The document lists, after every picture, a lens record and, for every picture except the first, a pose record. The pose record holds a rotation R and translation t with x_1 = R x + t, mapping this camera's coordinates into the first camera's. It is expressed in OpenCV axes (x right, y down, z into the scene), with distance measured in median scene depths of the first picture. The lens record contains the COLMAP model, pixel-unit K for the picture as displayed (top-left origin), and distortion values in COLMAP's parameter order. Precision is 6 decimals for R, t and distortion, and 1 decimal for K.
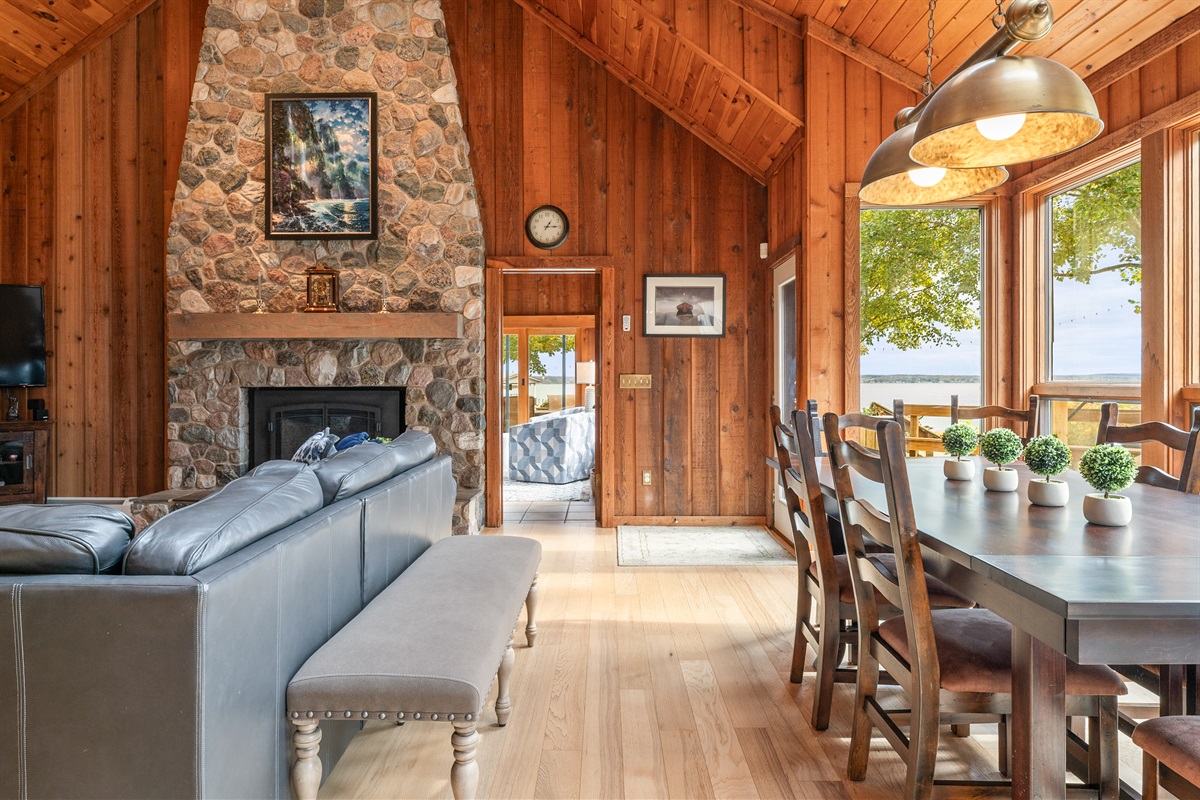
lens RADIAL K [[714.7, 0, 599.7], [0, 714.7, 389.6], [0, 0, 1]] dist [-0.009884, -0.001277]
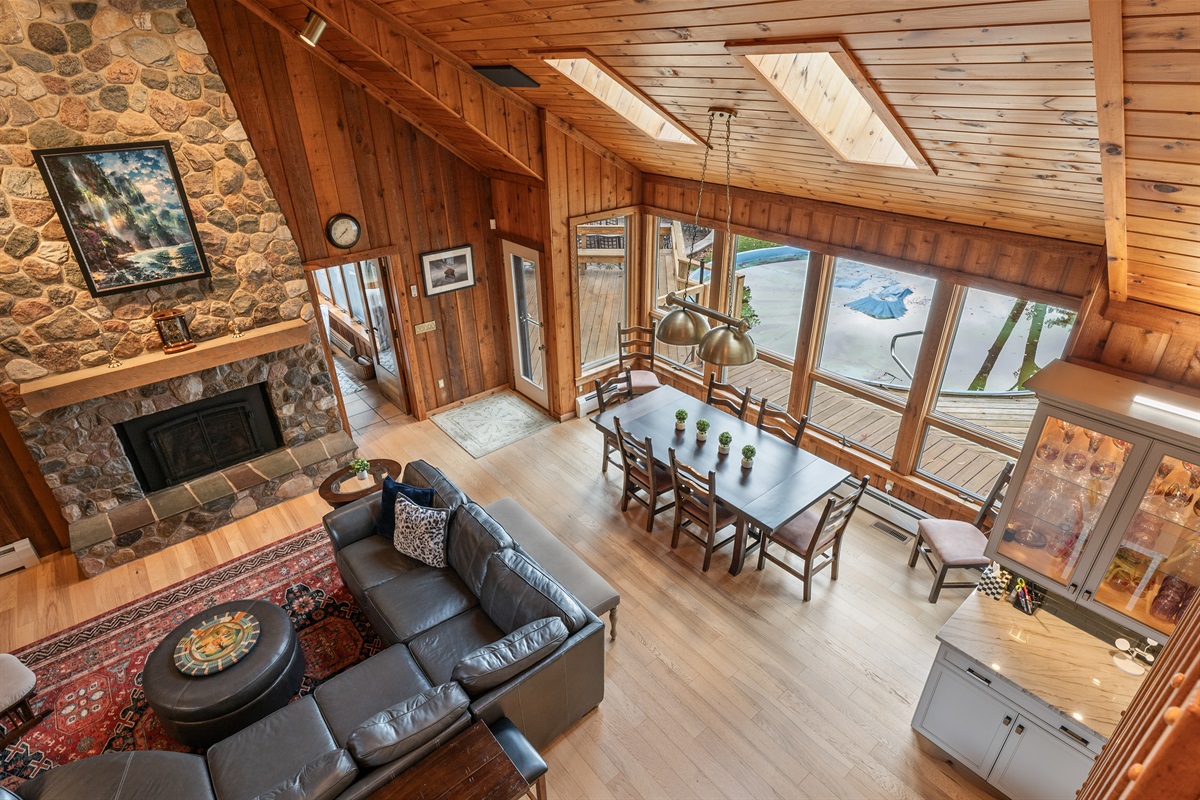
lens RADIAL K [[623.1, 0, 599.3], [0, 623.1, 401.5], [0, 0, 1]] dist [-0.005792, -0.000887]
pose [[0.762060, -0.318779, 0.563600, -0.459487], [0.017639, 0.880313, 0.474065, -0.491495], [-0.647266, -0.351325, 0.676474, -0.151759]]
